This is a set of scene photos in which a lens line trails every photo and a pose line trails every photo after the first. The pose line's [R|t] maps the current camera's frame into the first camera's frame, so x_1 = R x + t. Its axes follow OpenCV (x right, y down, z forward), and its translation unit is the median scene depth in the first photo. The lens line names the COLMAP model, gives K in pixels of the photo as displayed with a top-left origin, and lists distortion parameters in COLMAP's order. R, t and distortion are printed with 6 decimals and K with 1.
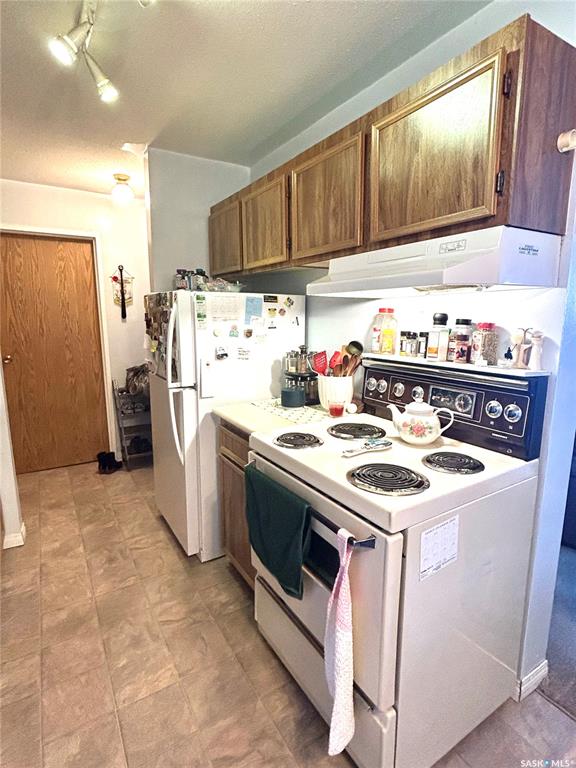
lens RADIAL K [[402.4, 0, 288.0], [0, 402.4, 384.0], [0, 0, 1]] dist [-0.002035, 0.000528]
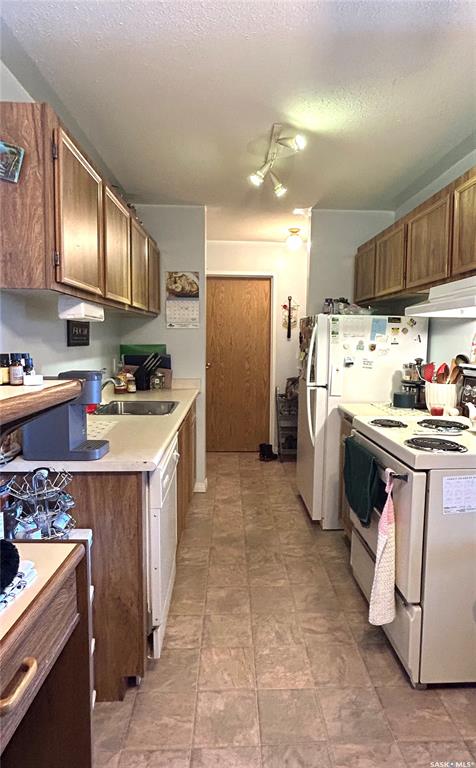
lens RADIAL K [[422.8, 0, 250.4], [0, 422.8, 375.6], [0, 0, 1]] dist [0.001333, 0.000110]
pose [[0.876536, 0.050290, -0.478702, 0.199918], [-0.092049, 0.993685, -0.064157, 0.078929], [0.472452, 0.100300, 0.875630, -0.312996]]
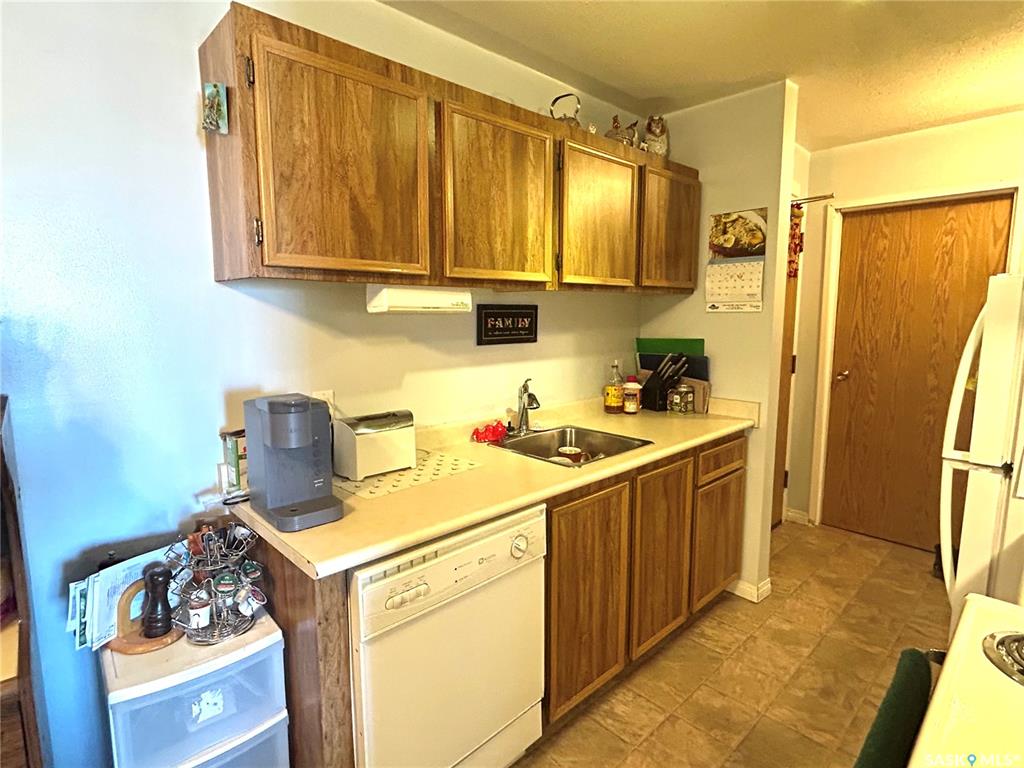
lens RADIAL K [[536.6, 0, 512.0], [0, 536.6, 384.0], [0, 0, 1]] dist [-0.002035, 0.000528]
pose [[0.212983, 0.128180, -0.968612, 0.246136], [-0.167268, 0.981505, 0.093106, -0.053509], [0.962632, 0.142188, 0.230484, 0.247520]]
